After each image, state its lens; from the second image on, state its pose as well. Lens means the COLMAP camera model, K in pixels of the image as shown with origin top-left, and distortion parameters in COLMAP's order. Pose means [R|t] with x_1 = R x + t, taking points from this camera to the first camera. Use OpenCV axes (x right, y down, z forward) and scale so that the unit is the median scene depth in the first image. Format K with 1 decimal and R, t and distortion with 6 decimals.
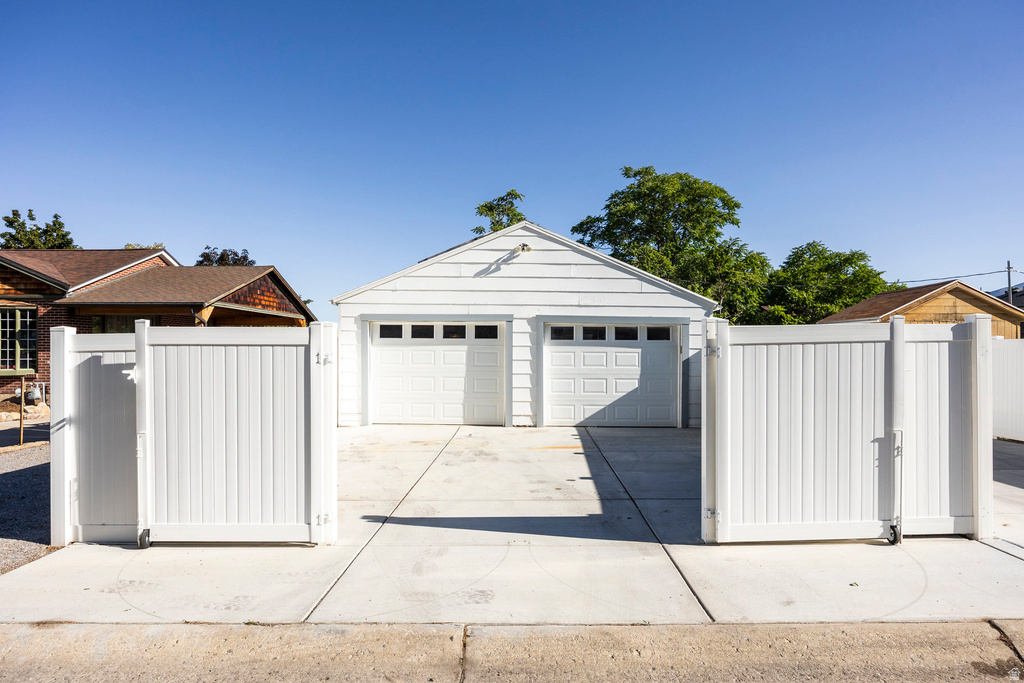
lens RADIAL K [[606.1, 0, 509.9], [0, 606.1, 349.5], [0, 0, 1]] dist [-0.008071, -0.000579]
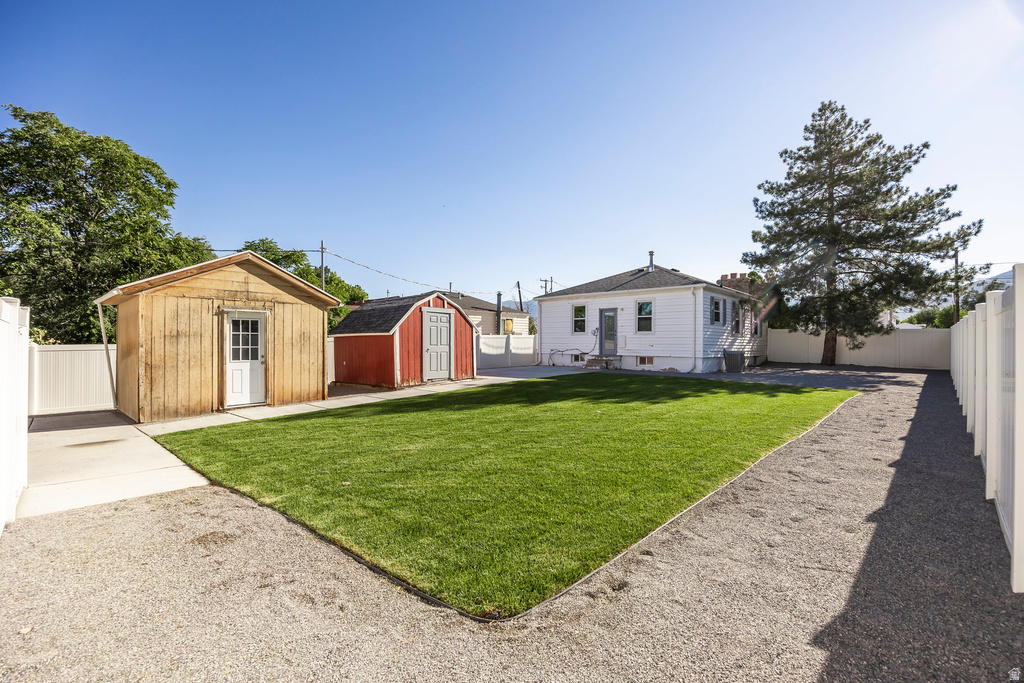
lens RADIAL K [[453.9, 0, 511.1], [0, 453.9, 333.8], [0, 0, 1]] dist [-0.009060, -0.000528]
pose [[0.692168, 0.016276, 0.721553, 0.544087], [-0.005125, 0.999831, -0.017637, 0.005860], [-0.721718, 0.008509, 0.692135, 0.322024]]
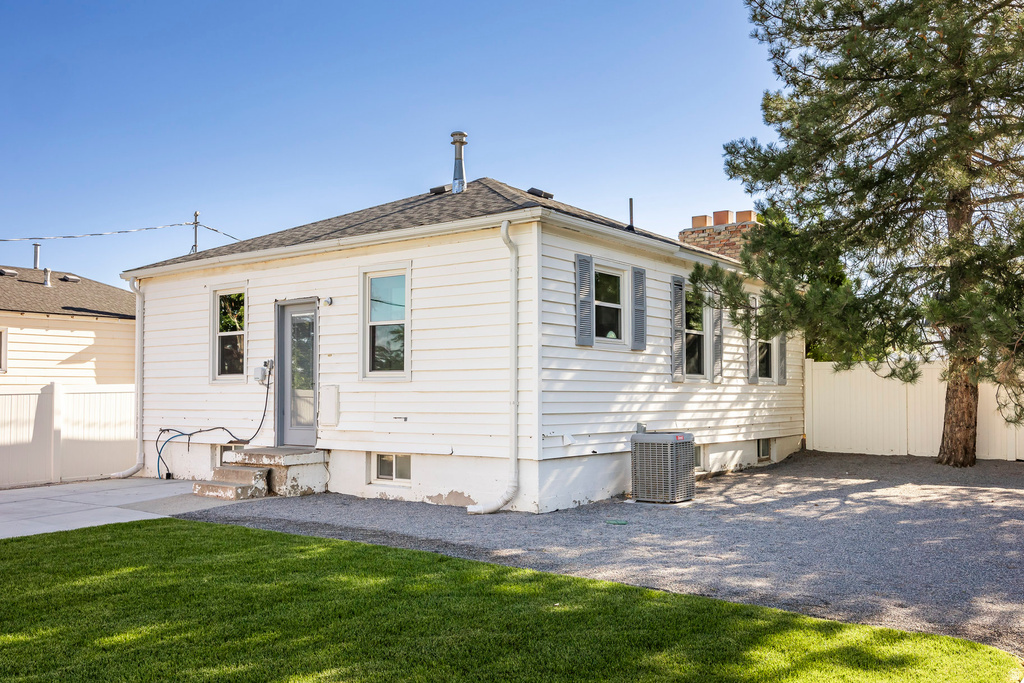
lens RADIAL K [[914.0, 0, 512.7], [0, 914.0, 347.8], [0, 0, 1]] dist [0.005780, -0.004071]
pose [[0.597546, 0.035298, 0.801057, 1.095161], [0.005257, 0.998837, -0.047934, -0.006022], [-0.801817, 0.032854, 0.596665, 0.369790]]
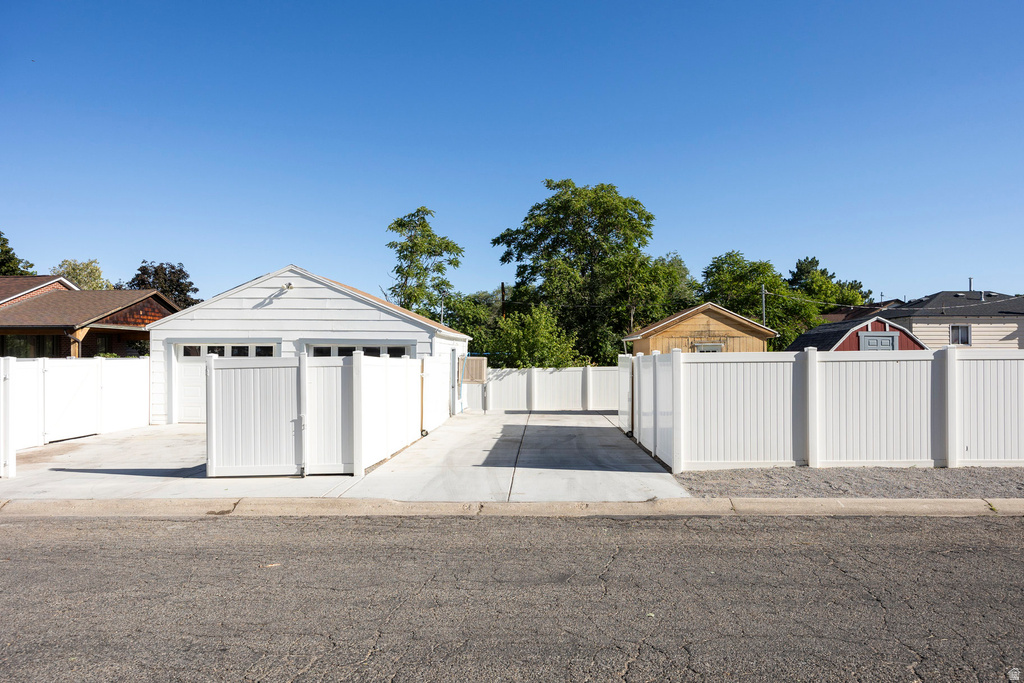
lens RADIAL K [[668.3, 0, 509.4], [0, 668.3, 349.8], [0, 0, 1]] dist [-0.005803, 0.003196]
pose [[0.999491, -0.003832, -0.031657, 0.393232], [0.003564, 0.999957, -0.008519, -0.013560], [0.031689, 0.008402, 0.999462, -0.297891]]
